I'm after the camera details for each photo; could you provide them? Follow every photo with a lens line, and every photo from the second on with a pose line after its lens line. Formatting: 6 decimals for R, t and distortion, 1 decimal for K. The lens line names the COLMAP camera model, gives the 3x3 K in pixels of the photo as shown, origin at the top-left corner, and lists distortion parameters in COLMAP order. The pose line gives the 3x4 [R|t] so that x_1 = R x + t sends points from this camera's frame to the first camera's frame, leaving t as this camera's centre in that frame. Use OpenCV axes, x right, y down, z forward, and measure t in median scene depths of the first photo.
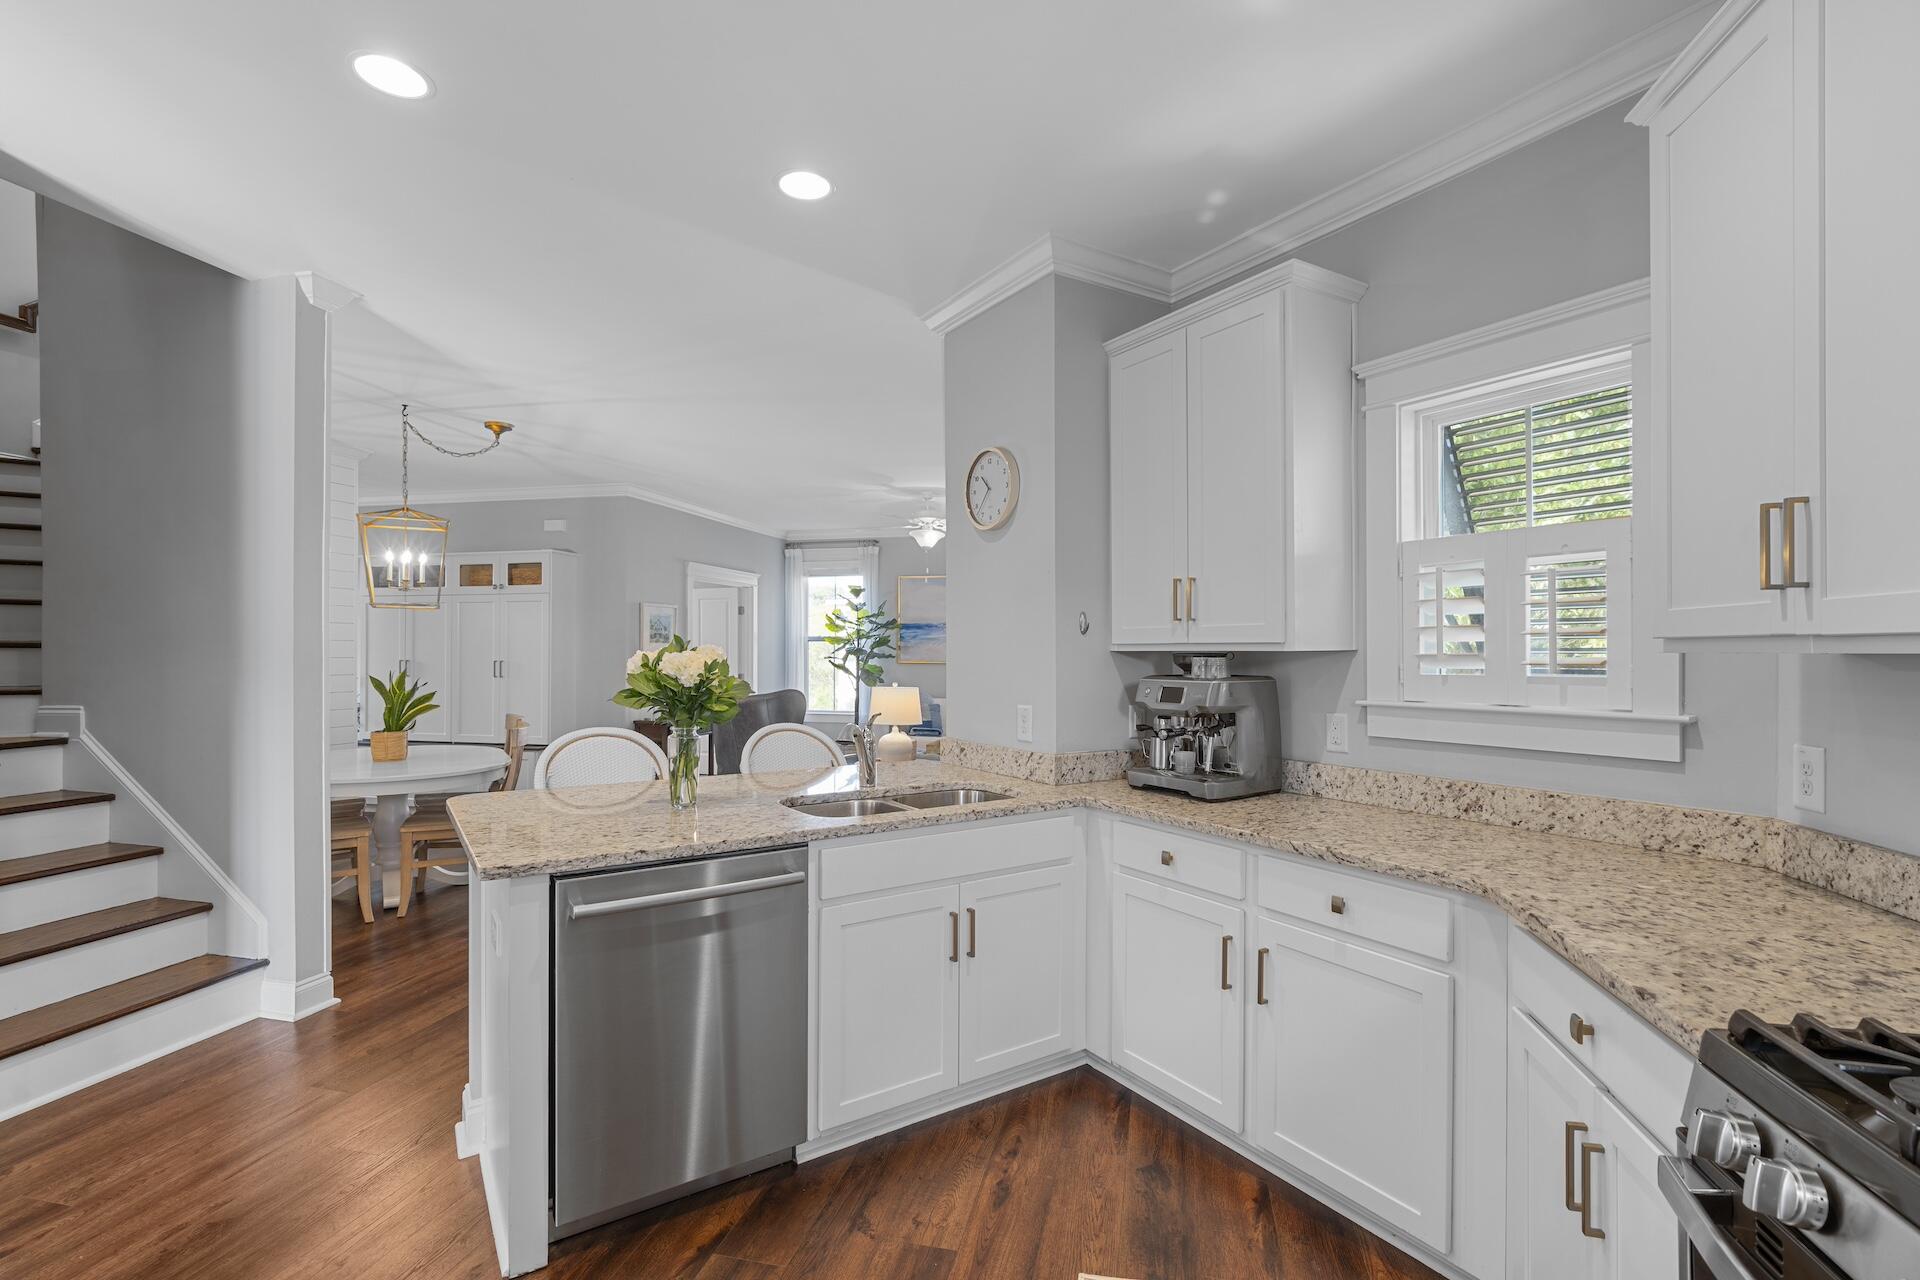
lens RADIAL K [[877.8, 0, 961.5], [0, 877.8, 645.5], [0, 0, 1]] dist [0.002190, 0.000074]
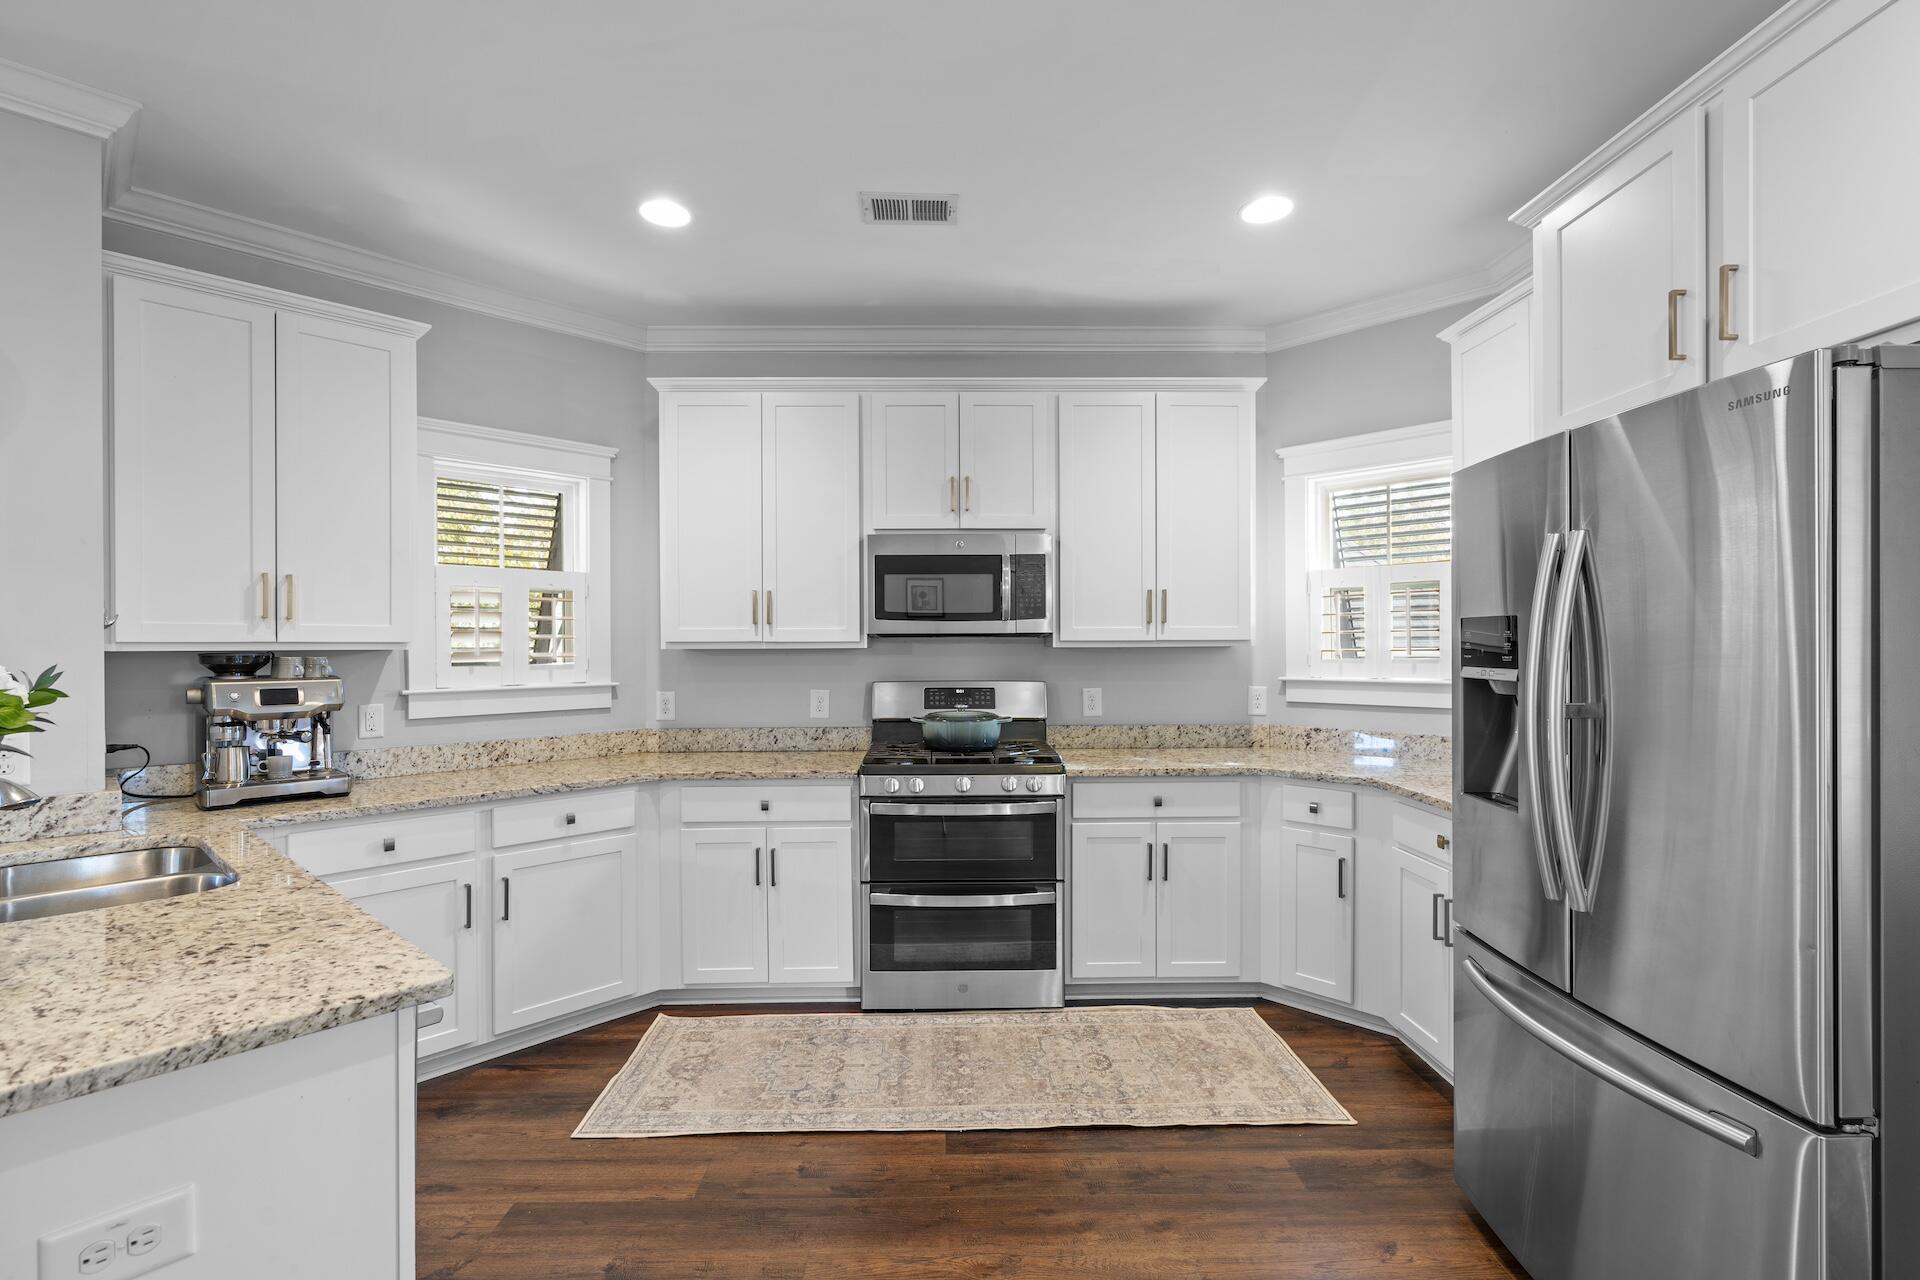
lens RADIAL K [[877.8, 0, 958.6], [0, 877.8, 642.1], [0, 0, 1]] dist [0.002190, 0.000074]
pose [[-0.244609, 0.007143, 0.969596, -1.023148], [-0.000028, 0.999973, -0.007373, 0.005945], [-0.969622, -0.001831, -0.244602, 0.631514]]
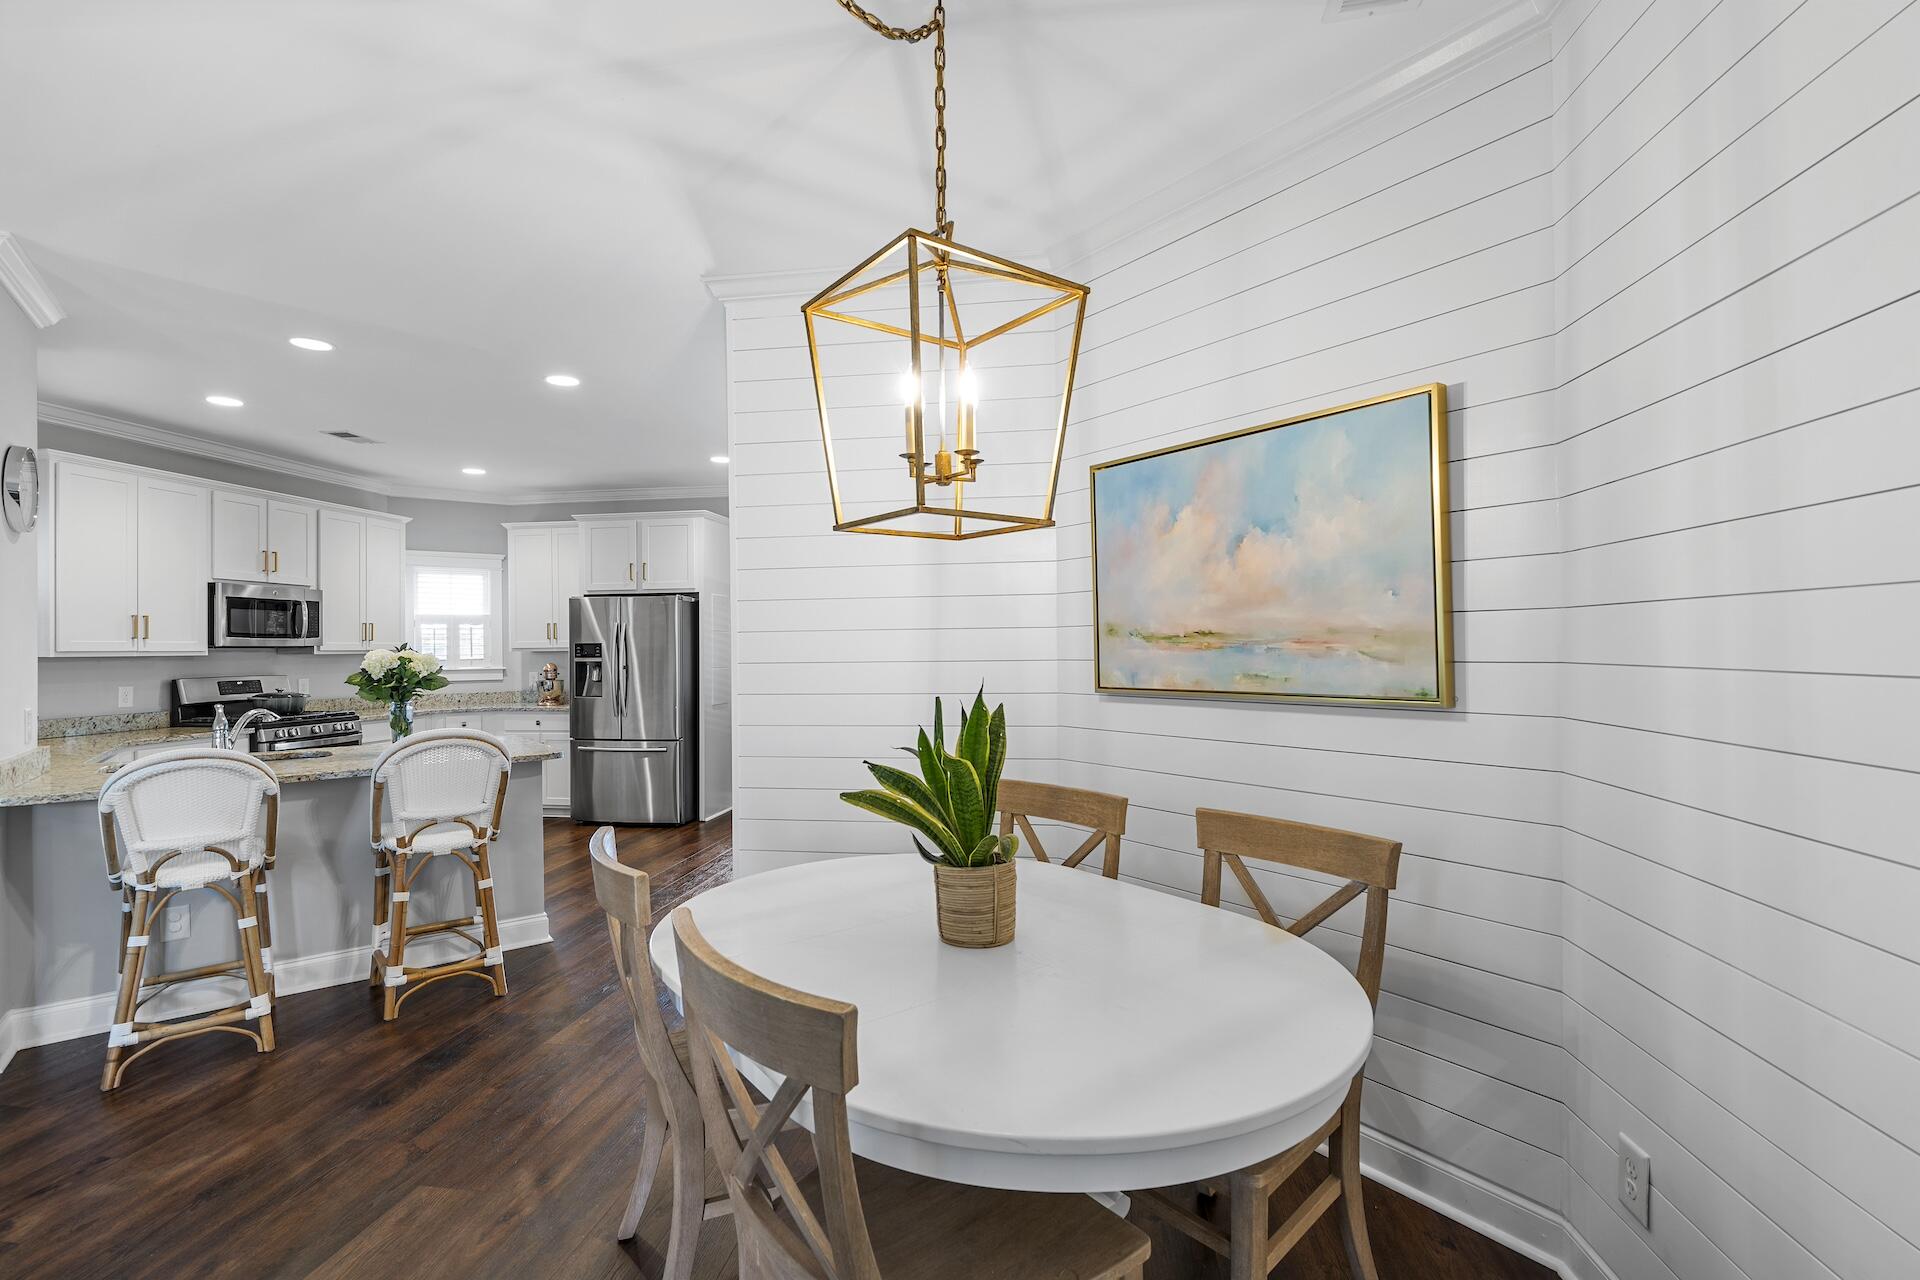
lens RADIAL K [[877.8, 0, 957.4], [0, 877.8, 641.6], [0, 0, 1]] dist [0.002190, 0.000074]
pose [[-0.993976, 0.009379, -0.109197, -1.242244], [0.010856, 0.999857, -0.012942, 0.021281], [0.109060, -0.014049, -0.993936, 3.124332]]
